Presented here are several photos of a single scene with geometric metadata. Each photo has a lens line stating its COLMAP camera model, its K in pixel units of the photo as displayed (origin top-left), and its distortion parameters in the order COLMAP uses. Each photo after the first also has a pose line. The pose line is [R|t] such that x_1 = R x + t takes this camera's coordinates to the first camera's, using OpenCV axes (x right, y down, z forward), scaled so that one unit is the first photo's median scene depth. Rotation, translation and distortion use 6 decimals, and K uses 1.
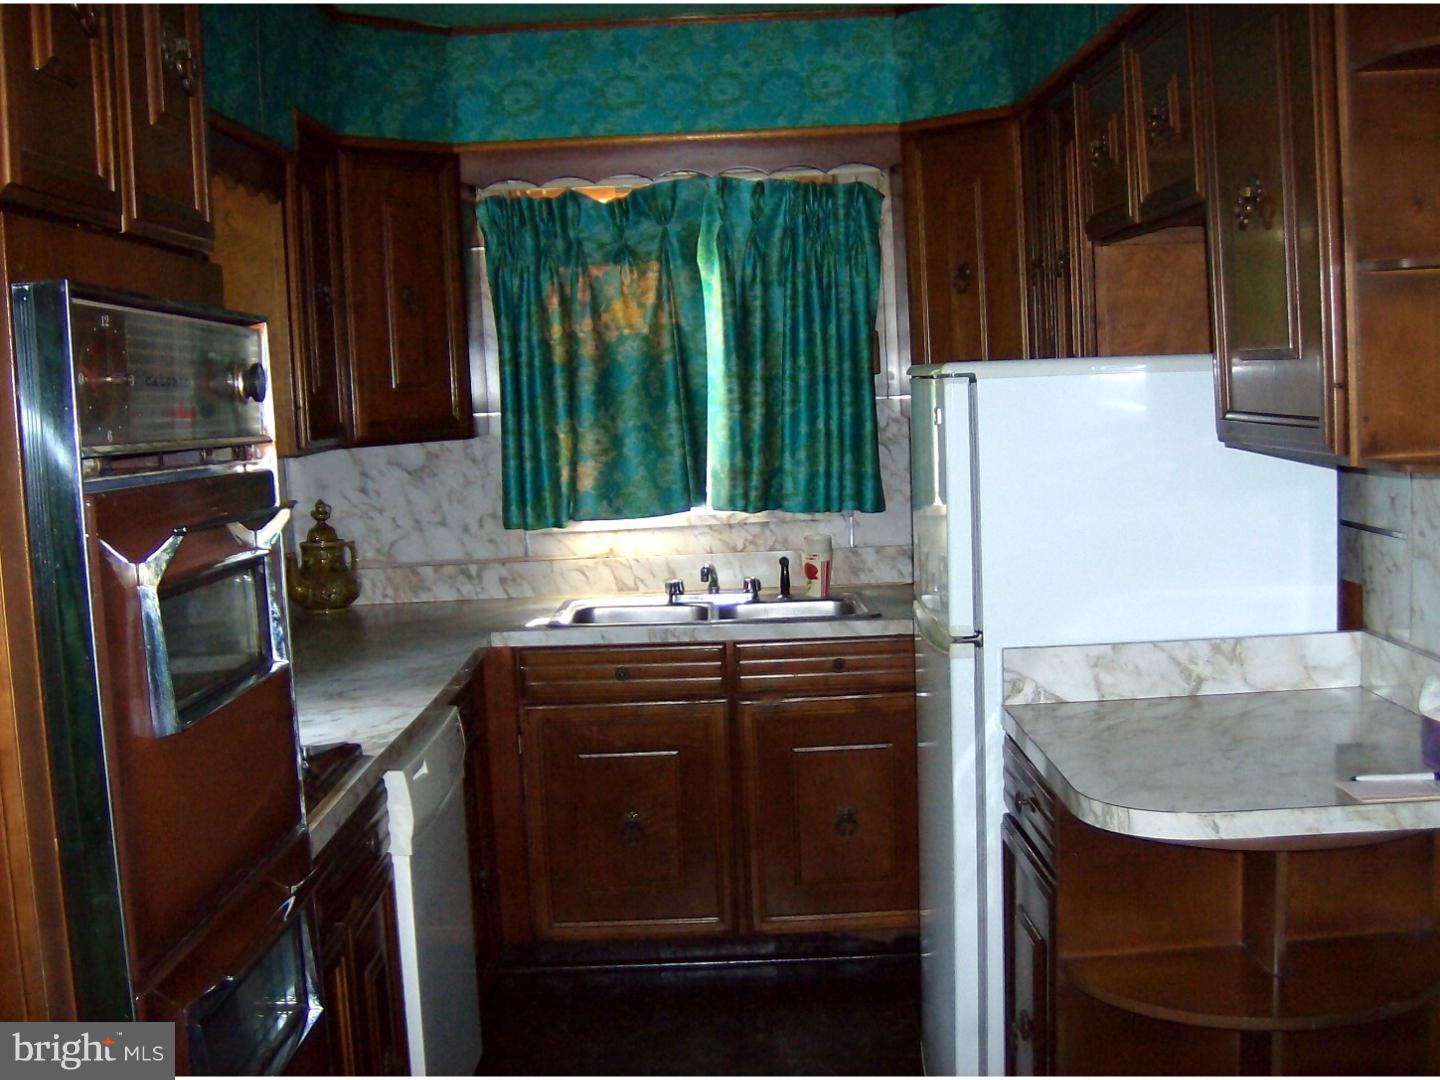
lens RADIAL K [[1594.0, 0, 720.0], [0, 1594.0, 540.0], [0, 0, 1]] dist [-0.200401, 0.116899]
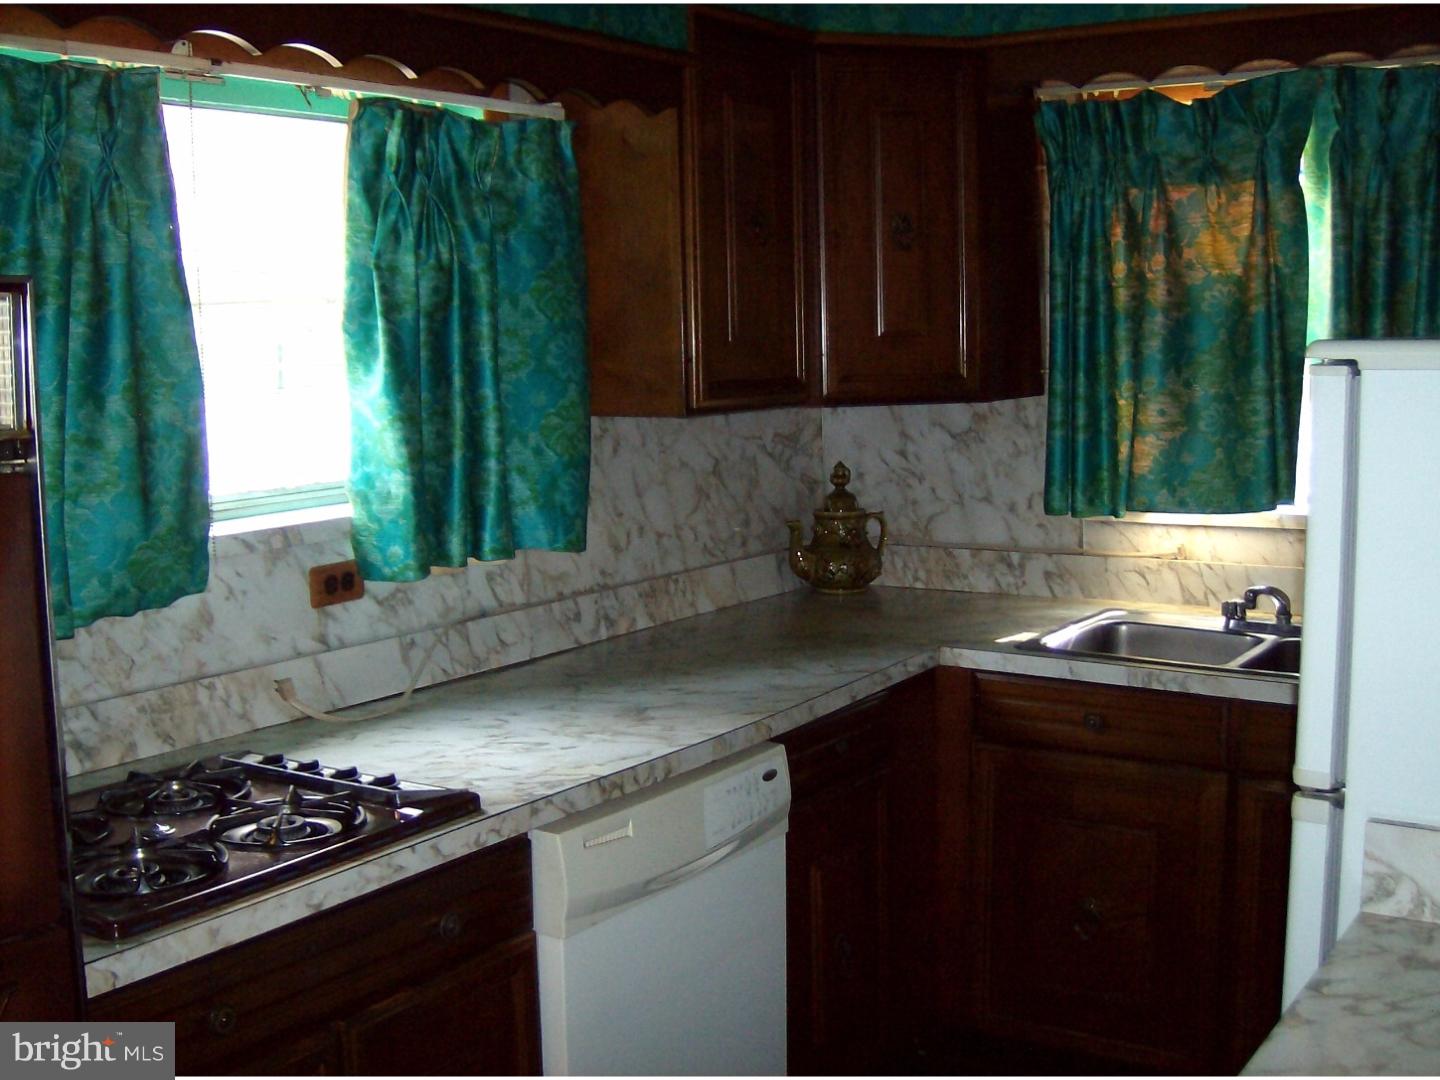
lens RADIAL K [[1594.0, 0, 720.0], [0, 1594.0, 540.0], [0, 0, 1]] dist [-0.200401, 0.116899]
pose [[0.825771, 0.093828, -0.556147, 0.177635], [-0.067898, 0.995432, 0.067123, -0.036205], [0.559904, -0.017667, 0.828369, 0.236027]]
